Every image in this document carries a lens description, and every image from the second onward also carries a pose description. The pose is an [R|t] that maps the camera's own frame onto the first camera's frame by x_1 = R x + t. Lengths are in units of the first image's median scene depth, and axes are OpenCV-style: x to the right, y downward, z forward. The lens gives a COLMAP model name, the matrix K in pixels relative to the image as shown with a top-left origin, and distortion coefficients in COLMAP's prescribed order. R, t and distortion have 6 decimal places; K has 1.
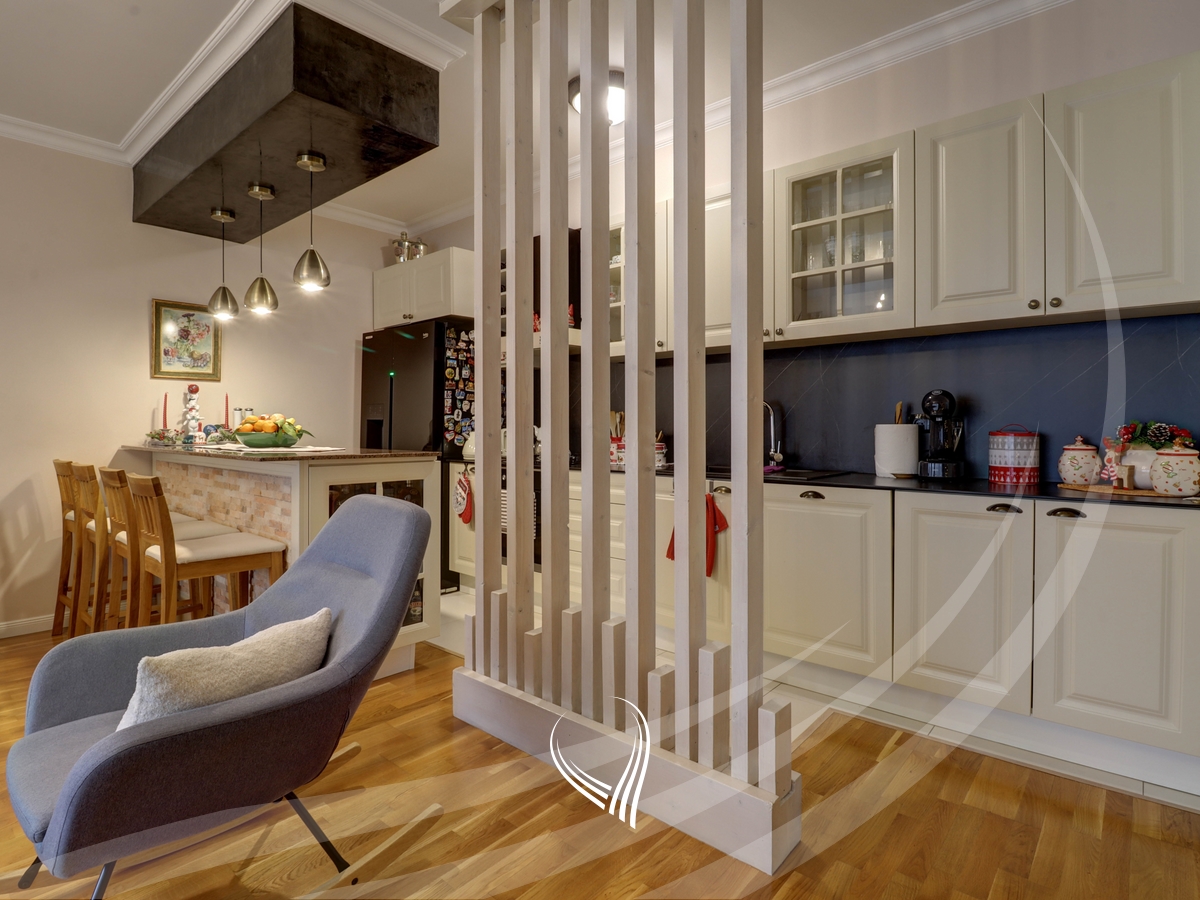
lens RADIAL K [[633.9, 0, 597.1], [0, 633.9, 442.8], [0, 0, 1]] dist [-0.008107, 0.000029]
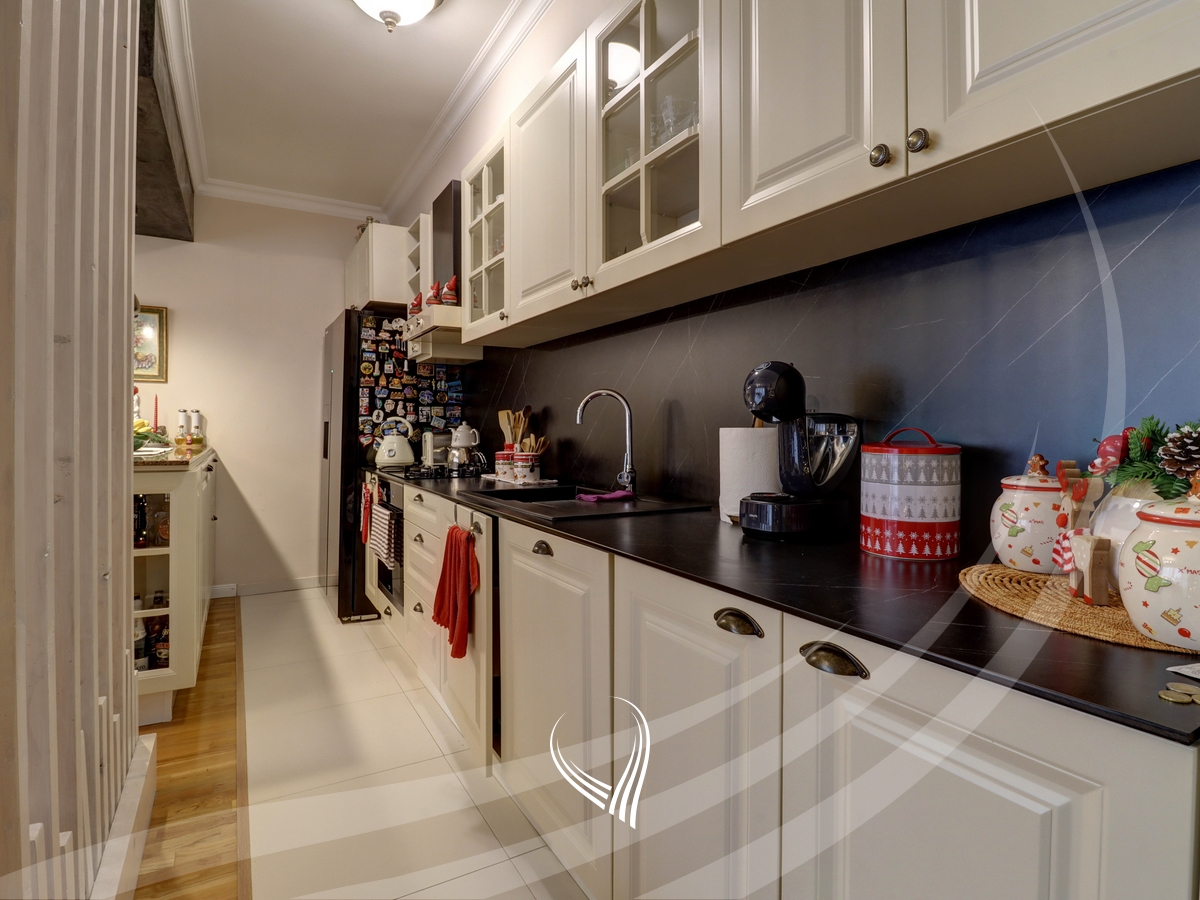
lens RADIAL K [[633.9, 0, 599.9], [0, 633.9, 441.2], [0, 0, 1]] dist [-0.008107, 0.000029]
pose [[0.943815, 0.010182, -0.330318, 0.359321], [-0.012916, 0.999898, -0.006082, -0.008251], [0.330222, 0.010007, 0.943850, 0.286454]]
